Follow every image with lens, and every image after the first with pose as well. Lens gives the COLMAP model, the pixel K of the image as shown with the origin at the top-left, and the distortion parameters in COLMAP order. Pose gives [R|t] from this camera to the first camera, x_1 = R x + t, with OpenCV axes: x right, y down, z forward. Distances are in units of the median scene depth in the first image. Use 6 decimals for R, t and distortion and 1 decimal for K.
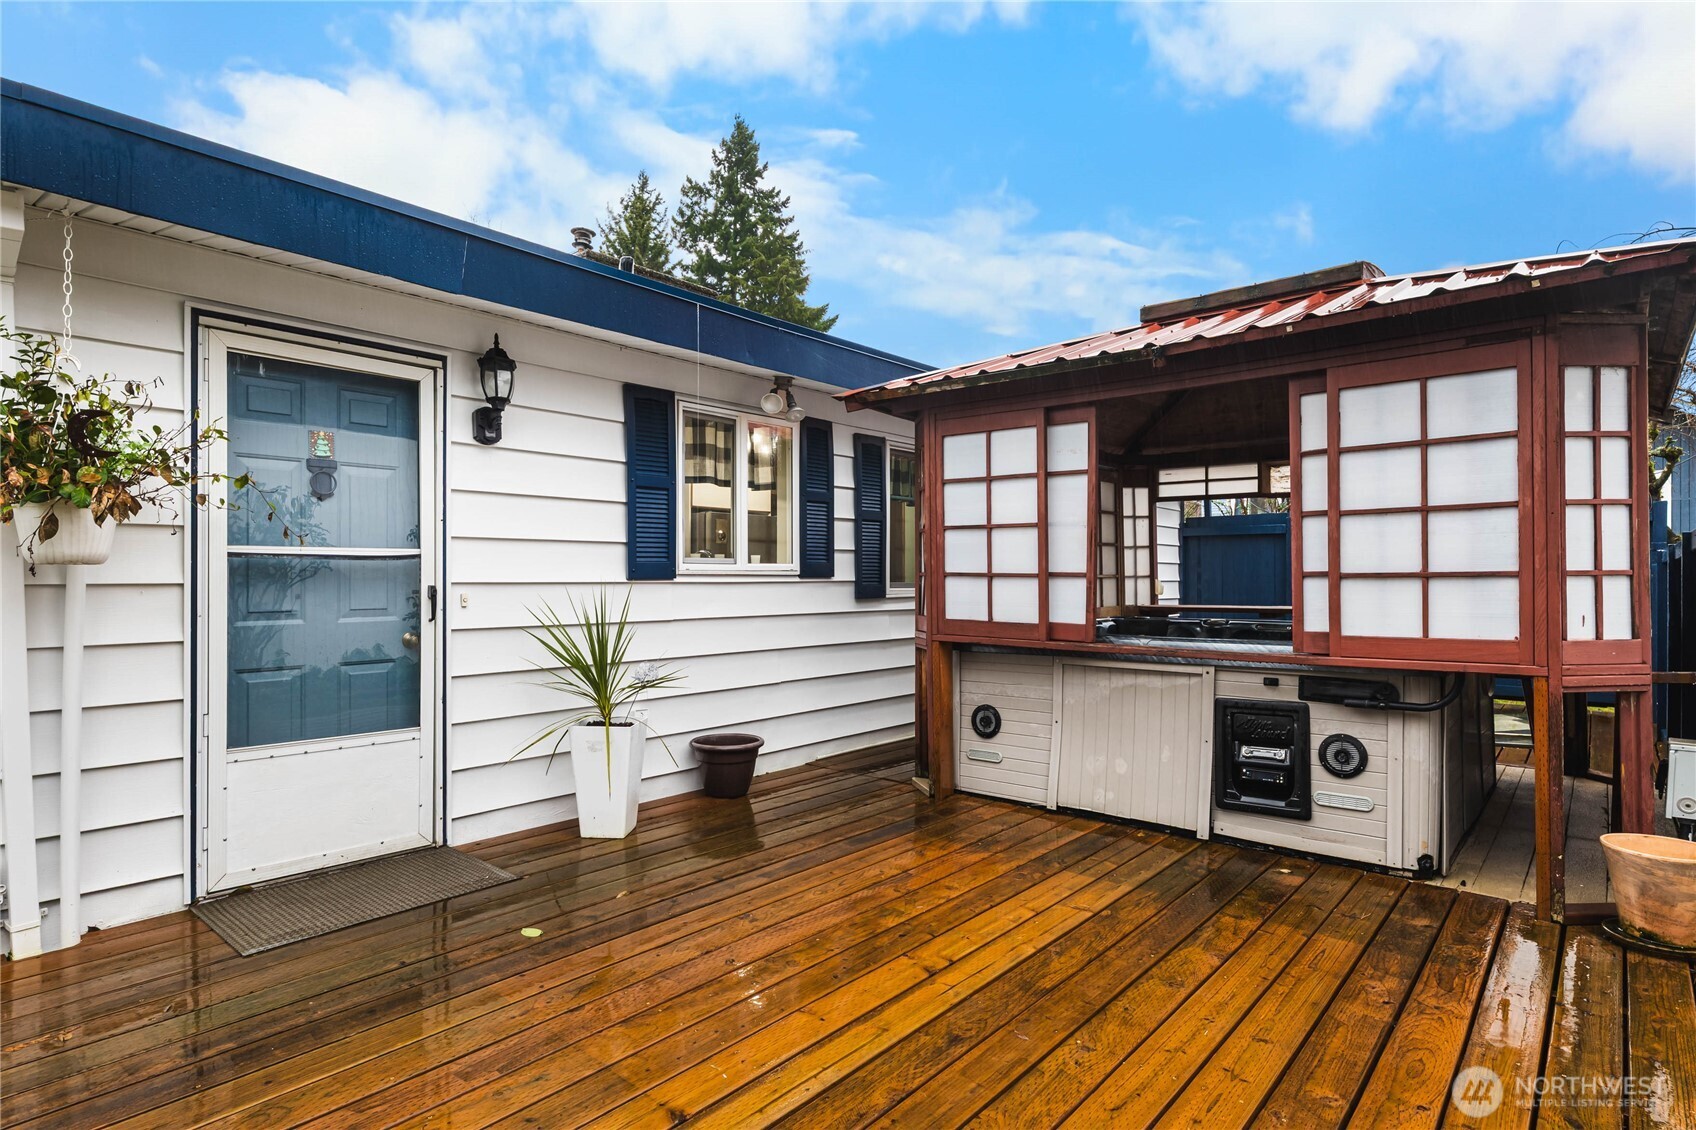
lens RADIAL K [[885.0, 0, 844.9], [0, 885.0, 567.6], [0, 0, 1]] dist [-0.001789, -0.001661]
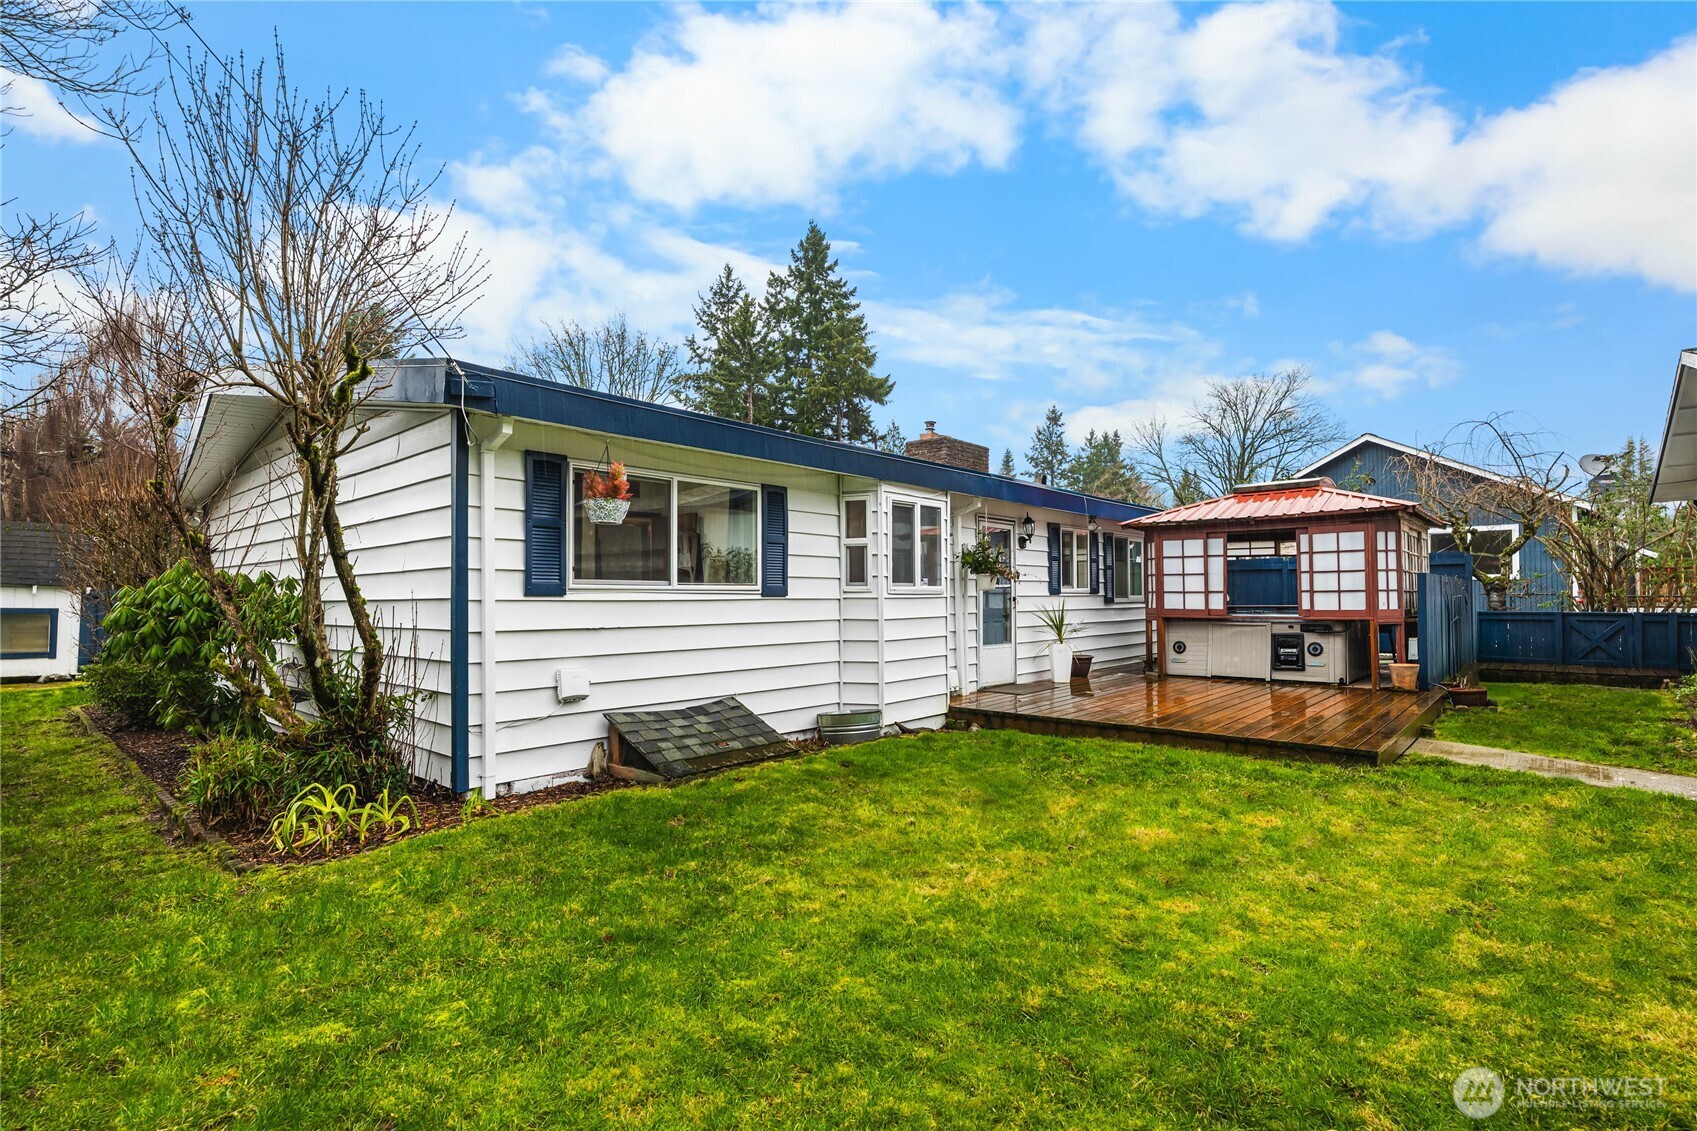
lens RADIAL K [[790.9, 0, 852.3], [0, 790.9, 575.1], [0, 0, 1]] dist [-0.003791, 0.000642]
pose [[0.999848, -0.007924, -0.015528, -0.798715], [0.007681, 0.999848, -0.015643, -0.013813], [0.015649, 0.015521, 0.999757, -1.416161]]
